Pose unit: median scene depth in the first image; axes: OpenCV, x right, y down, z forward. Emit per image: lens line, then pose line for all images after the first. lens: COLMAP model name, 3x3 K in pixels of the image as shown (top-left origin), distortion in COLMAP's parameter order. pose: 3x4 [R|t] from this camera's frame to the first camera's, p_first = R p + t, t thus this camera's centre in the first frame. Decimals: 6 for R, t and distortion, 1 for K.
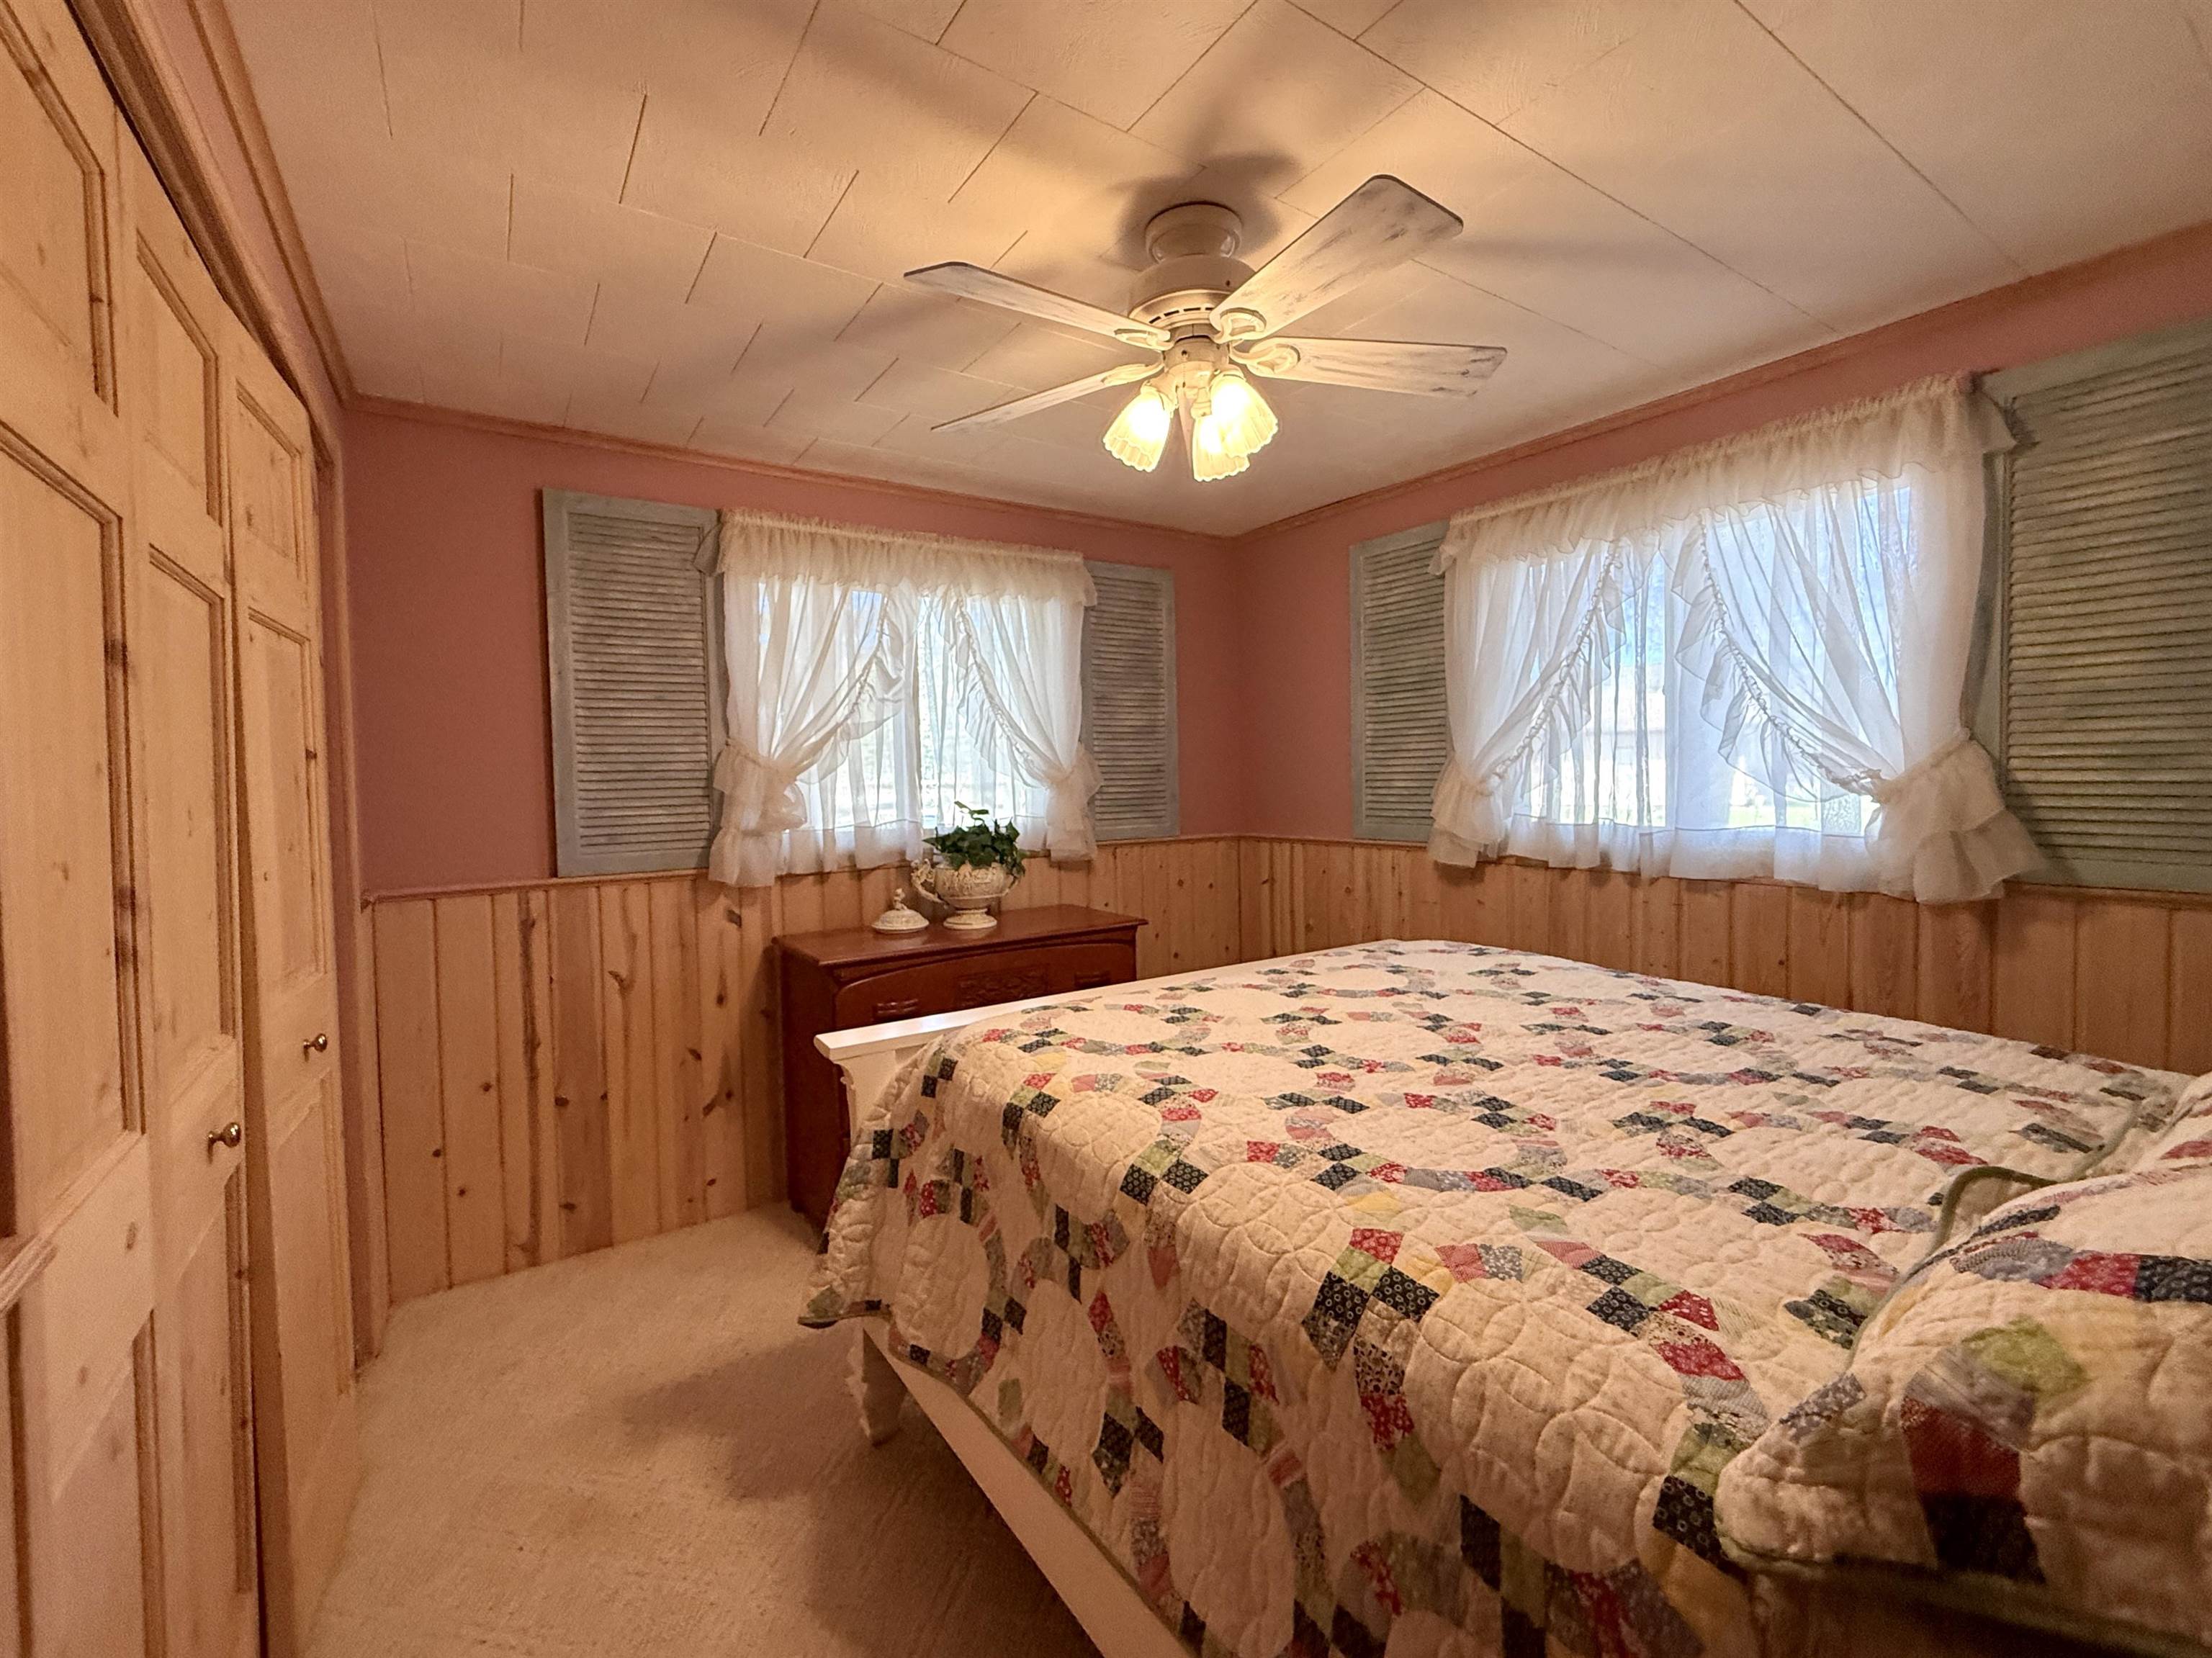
lens RADIAL K [[942.8, 0, 1107.9], [0, 942.8, 805.3], [0, 0, 1]] dist [0.002648, 0.000319]
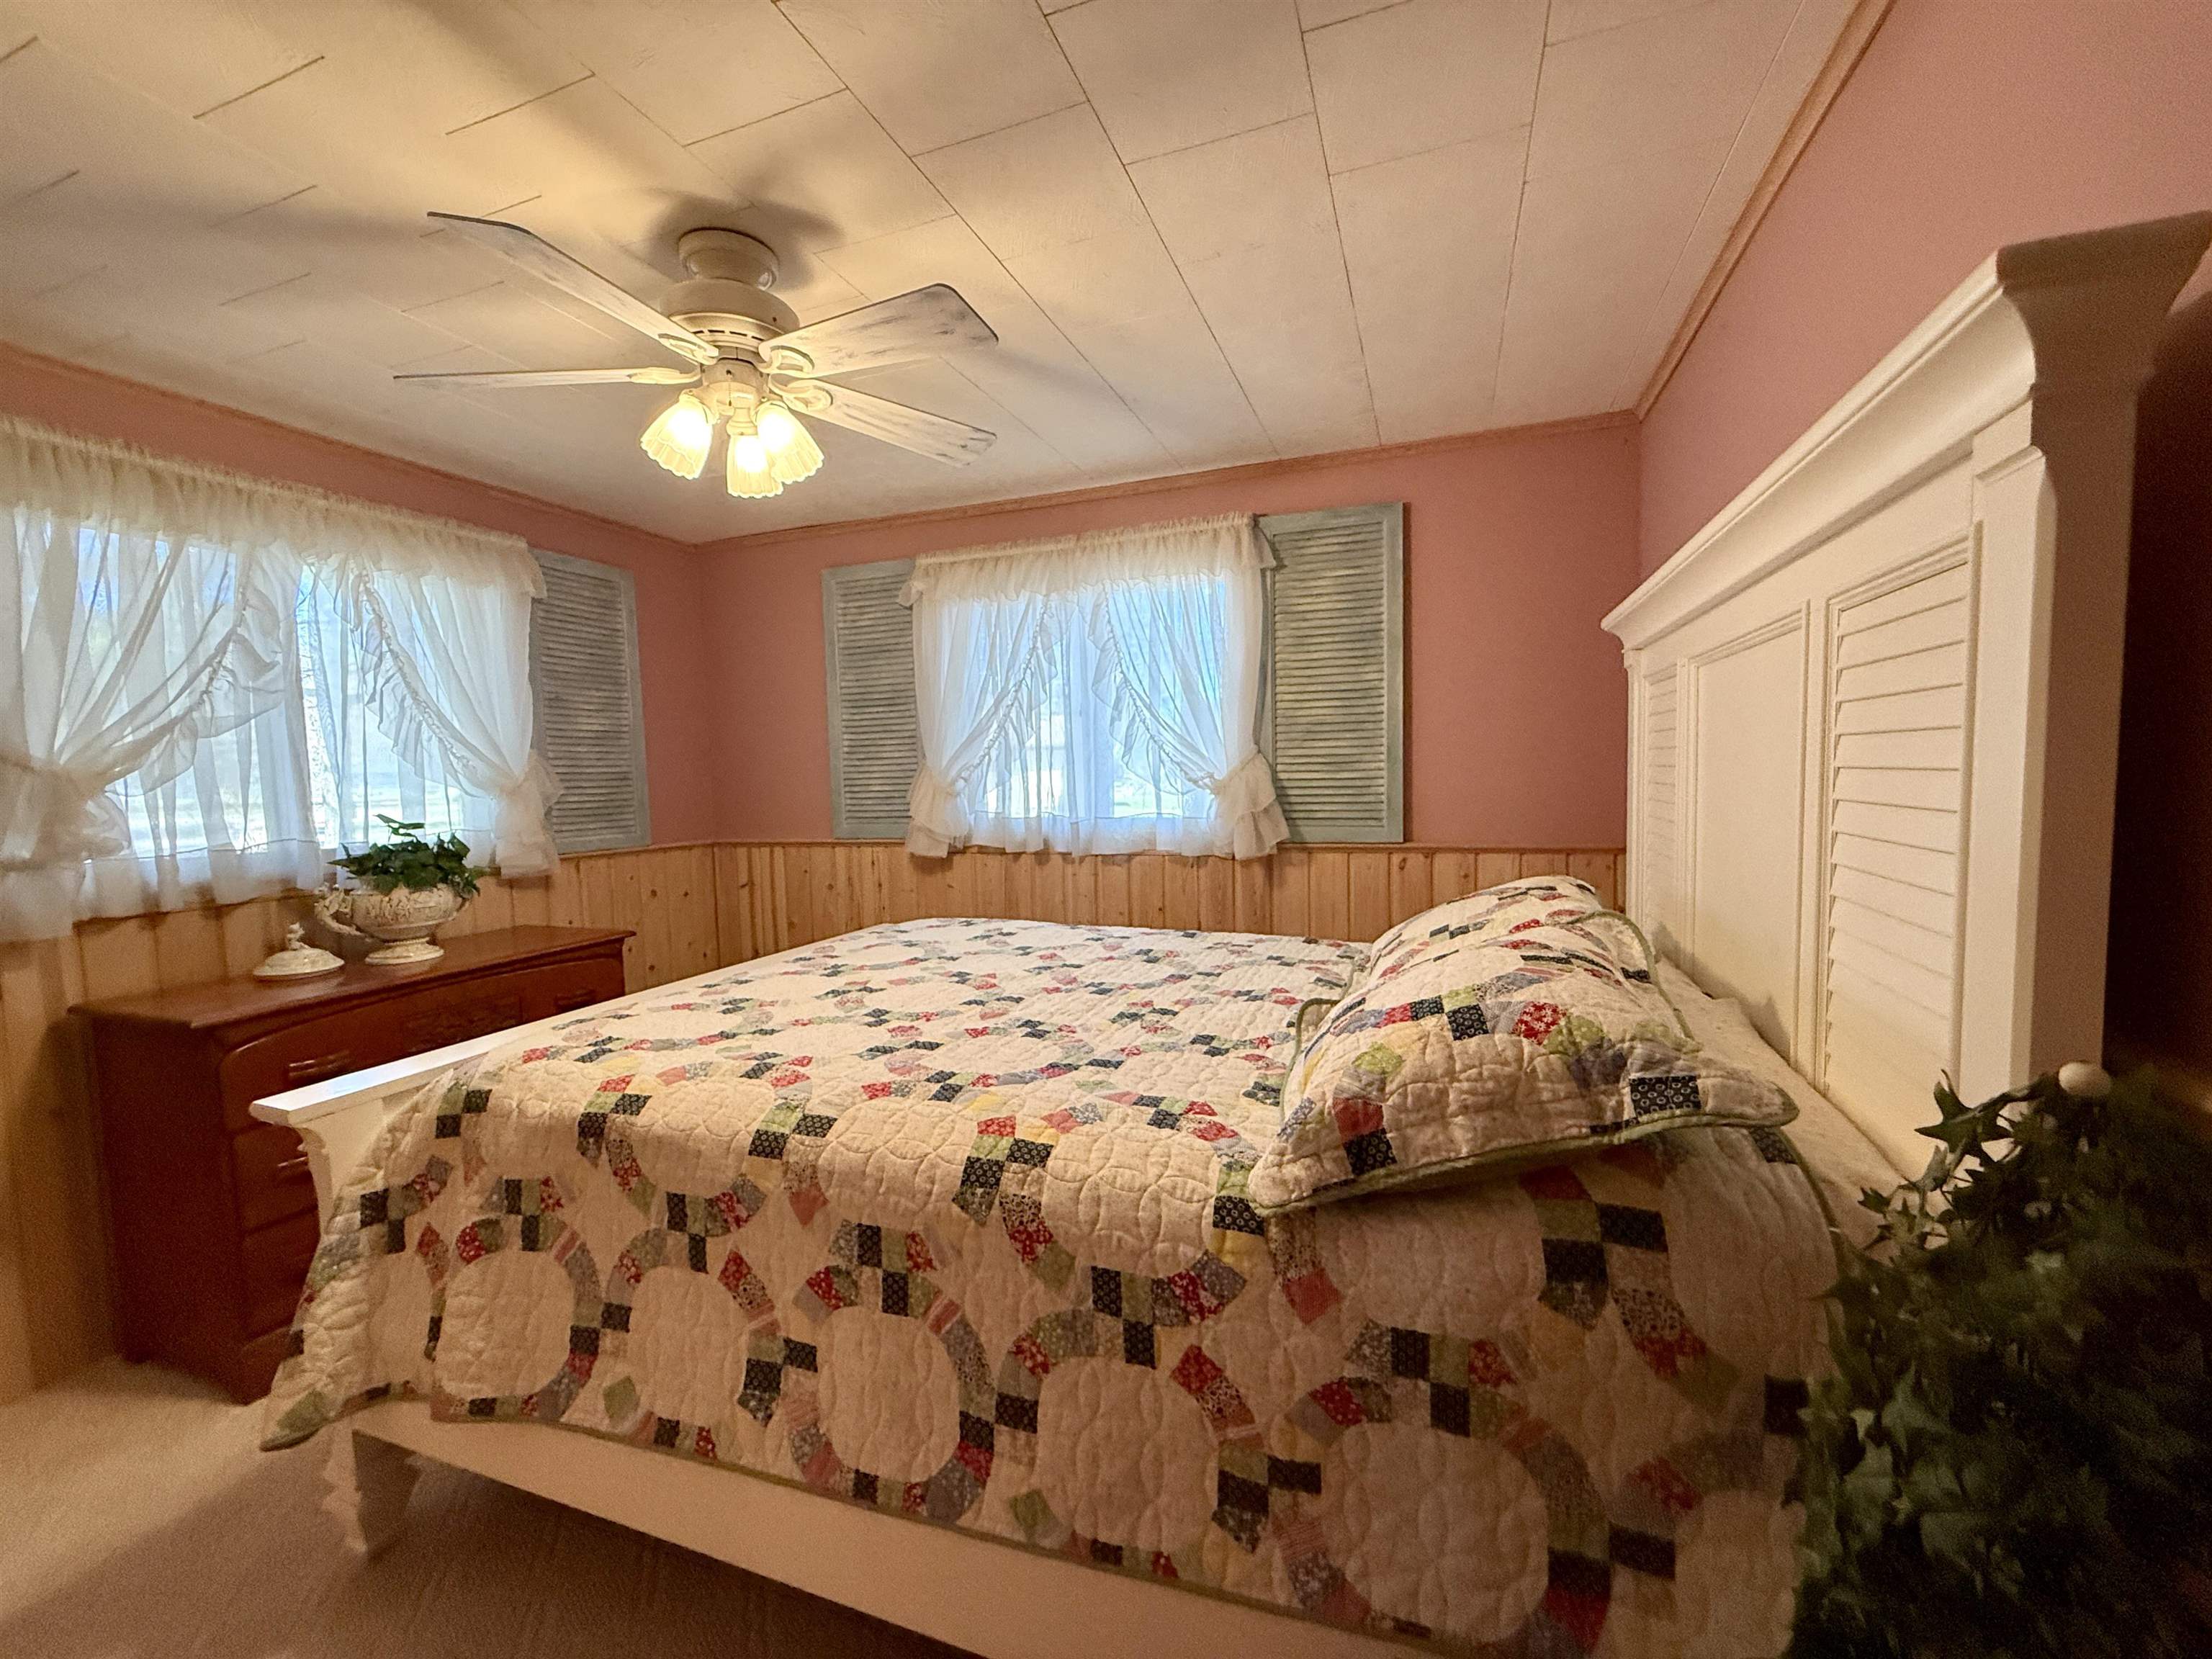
lens RADIAL K [[893.2, 0, 1104.3], [0, 893.2, 832.3], [0, 0, 1]] dist [0.002528, -0.000295]
pose [[0.812650, -0.040343, 0.581354, -0.181271], [0.029332, 0.999168, 0.028335, 0.015363], [-0.582013, -0.005974, 0.813158, -0.054919]]
